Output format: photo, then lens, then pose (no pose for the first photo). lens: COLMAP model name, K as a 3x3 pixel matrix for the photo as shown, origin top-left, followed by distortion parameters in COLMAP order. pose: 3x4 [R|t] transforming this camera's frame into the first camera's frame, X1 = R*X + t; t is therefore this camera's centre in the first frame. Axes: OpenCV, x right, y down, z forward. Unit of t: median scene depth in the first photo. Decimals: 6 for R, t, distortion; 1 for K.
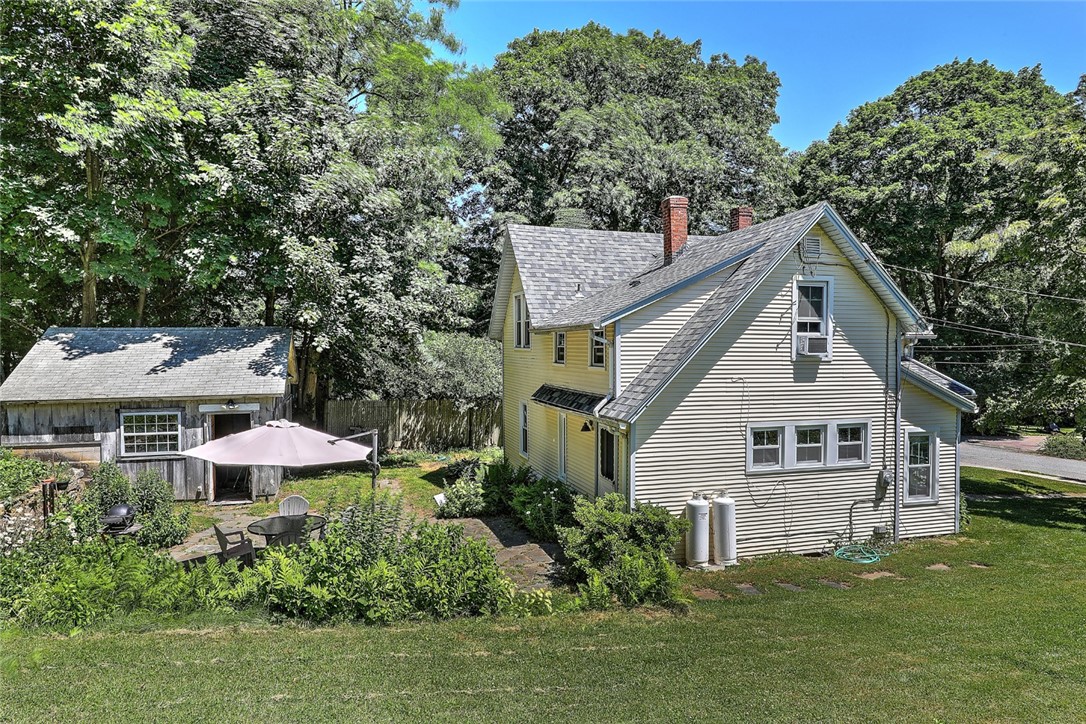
lens RADIAL K [[698.7, 0, 543.0], [0, 698.7, 362.0], [0, 0, 1]] dist [-0.000808, -0.000015]
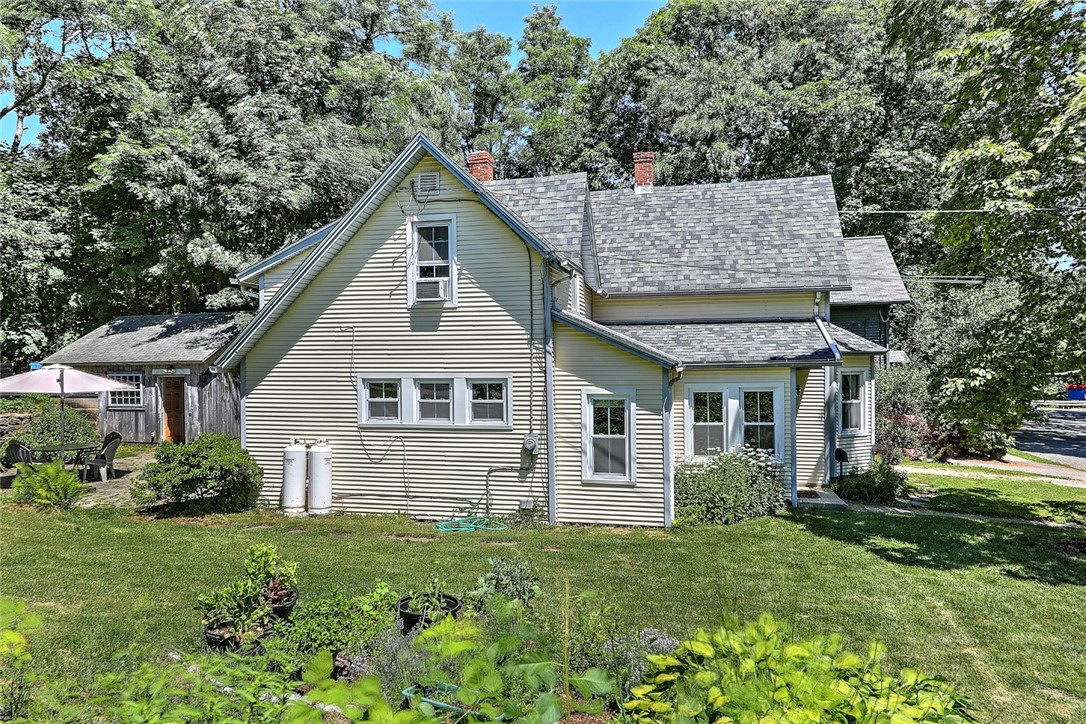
lens RADIAL K [[737.6, 0, 543.0], [0, 737.6, 362.0], [0, 0, 1]] dist [-0.003079, -0.001365]
pose [[0.854500, -0.007047, -0.519404, 0.924470], [-0.004908, 0.999754, -0.021638, 0.081969], [0.519429, 0.021039, 0.854255, 0.230674]]
